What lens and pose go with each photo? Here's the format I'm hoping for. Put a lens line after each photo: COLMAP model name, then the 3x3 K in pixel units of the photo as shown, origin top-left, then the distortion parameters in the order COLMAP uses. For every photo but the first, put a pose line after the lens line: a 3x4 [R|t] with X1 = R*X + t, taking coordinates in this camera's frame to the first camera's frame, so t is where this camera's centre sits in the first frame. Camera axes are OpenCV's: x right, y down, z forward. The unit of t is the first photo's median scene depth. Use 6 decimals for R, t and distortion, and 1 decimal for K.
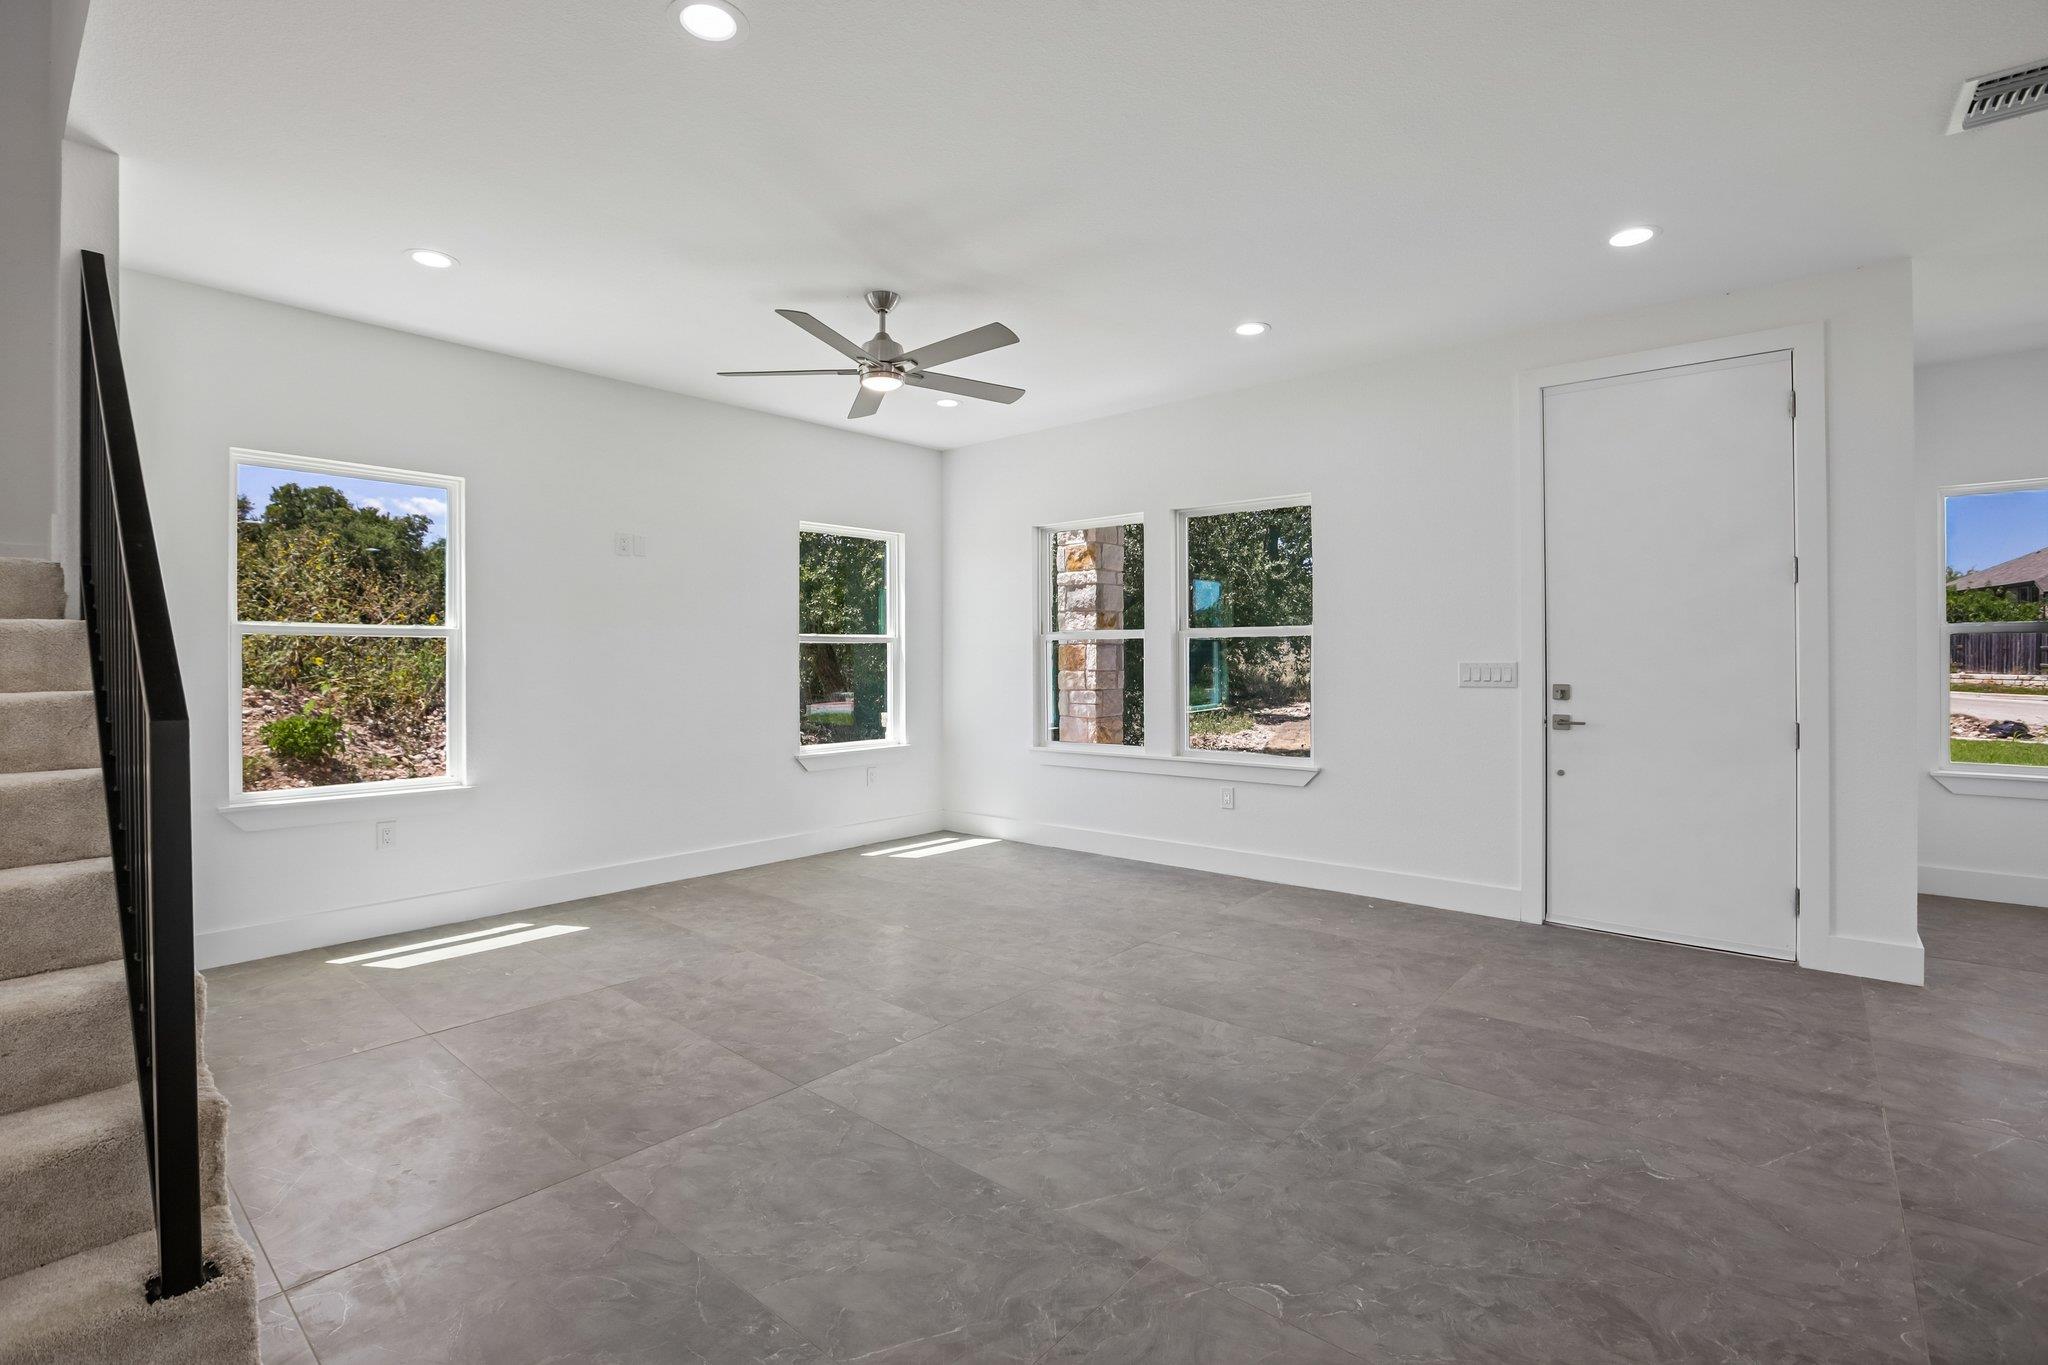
lens RADIAL K [[928.9, 0, 1018.0], [0, 928.9, 672.5], [0, 0, 1]] dist [-0.052918, 0.014200]
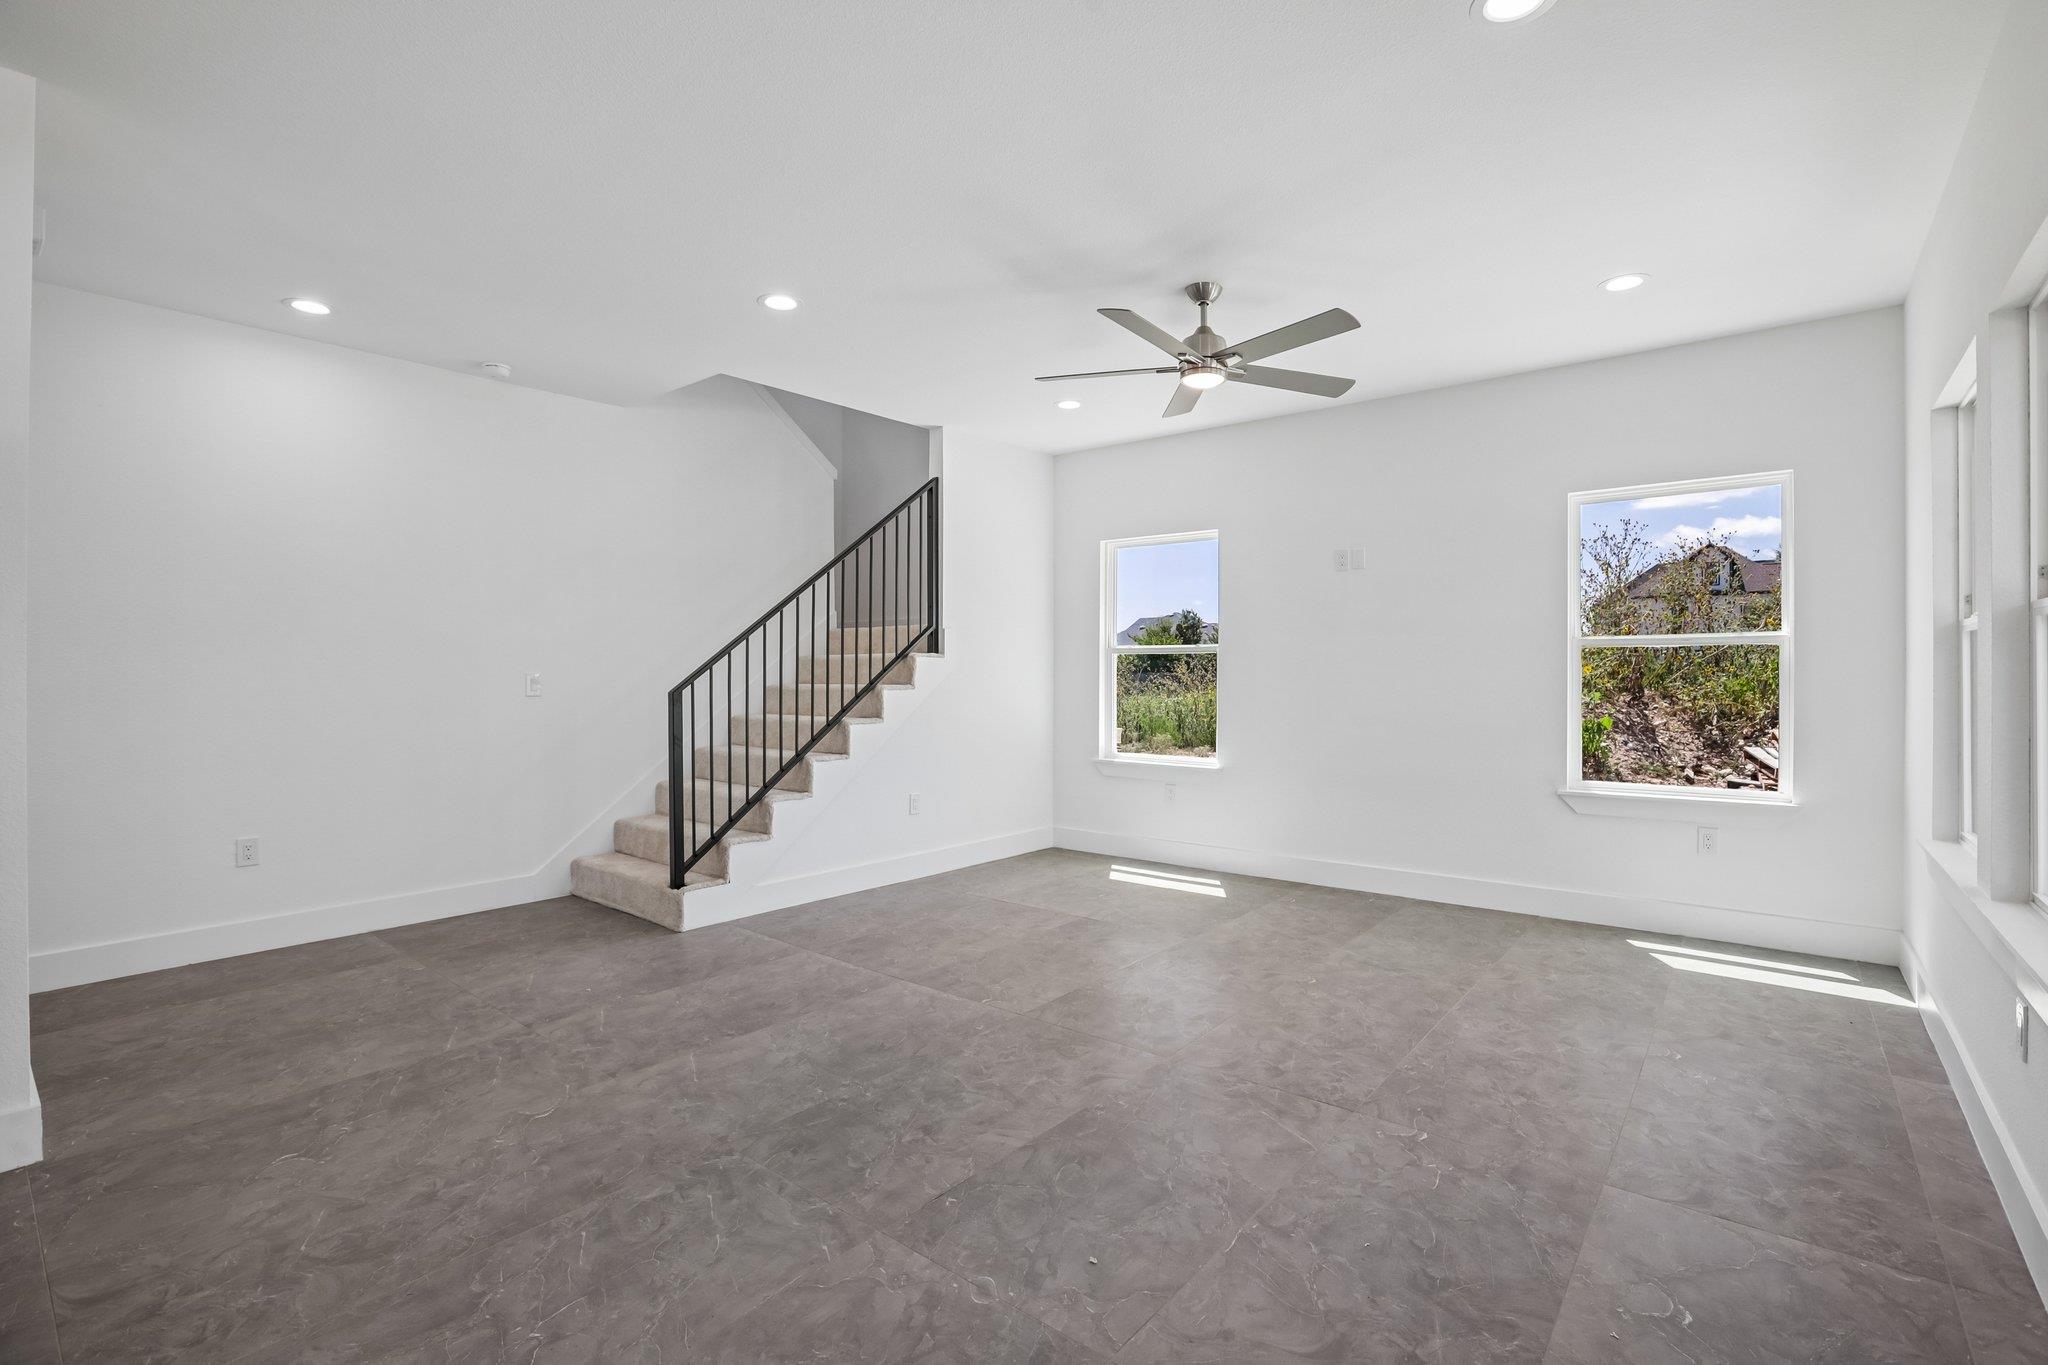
lens RADIAL K [[928.9, 0, 1043.2], [0, 928.9, 674.4], [0, 0, 1]] dist [-0.052918, 0.014200]
pose [[0.033093, 0.003620, -0.999446, 1.035920], [-0.010396, 0.999941, 0.003278, -0.015851], [0.999398, 0.010281, 0.033129, 1.032861]]
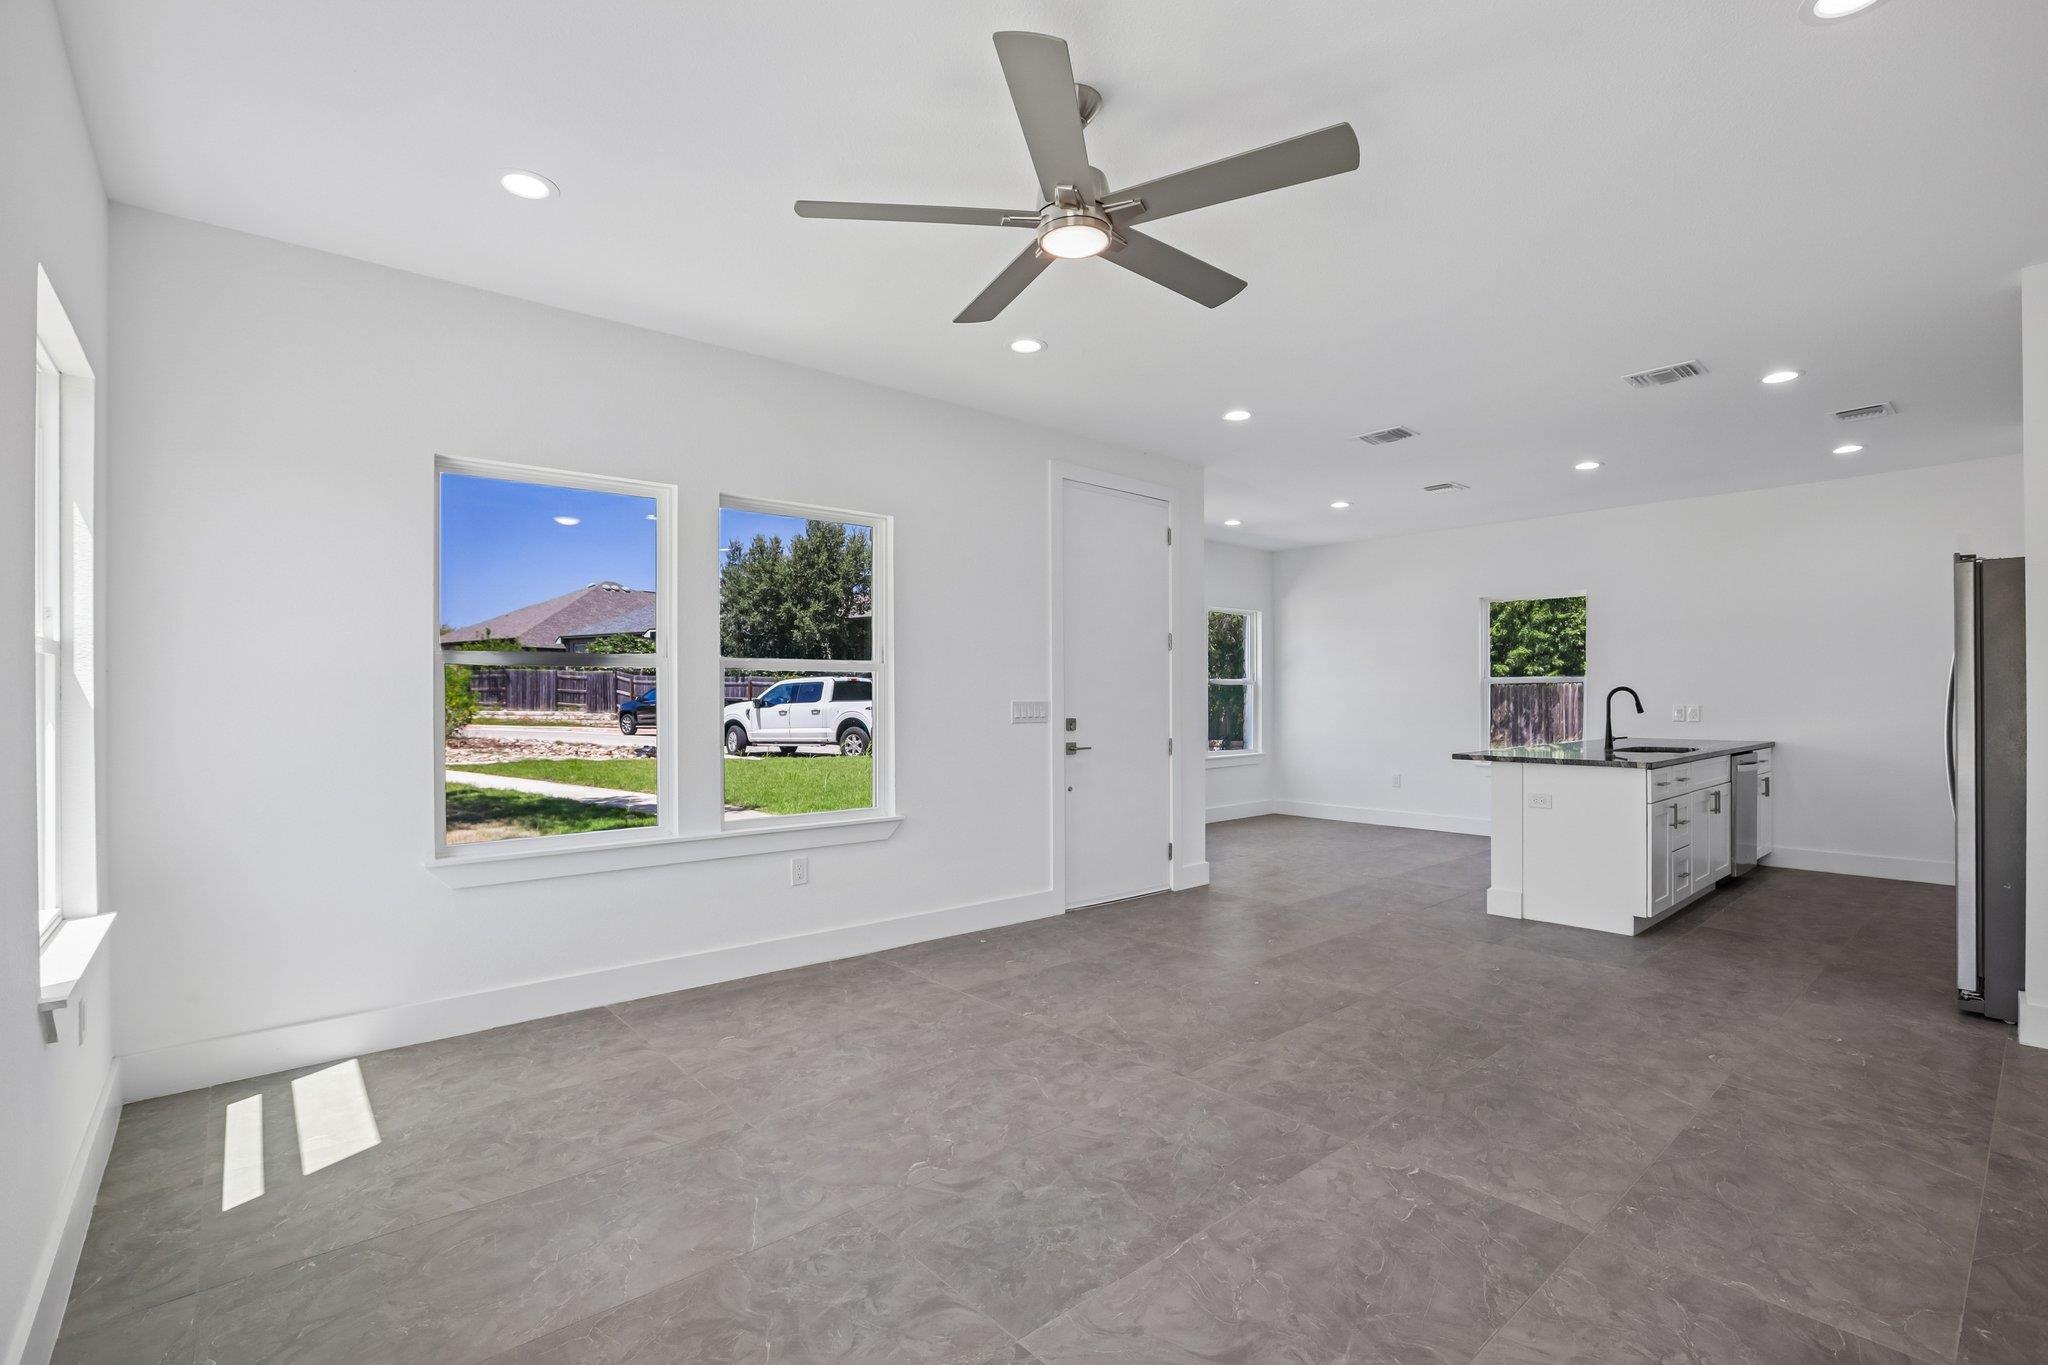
lens RADIAL K [[928.9, 0, 1041.9], [0, 928.9, 690.1], [0, 0, 1]] dist [-0.052918, 0.014200]
pose [[0.140506, 0.010002, 0.990029, -0.965428], [0.014823, 0.999816, -0.012205, -0.015233], [-0.989969, 0.016390, 0.140332, 1.206498]]
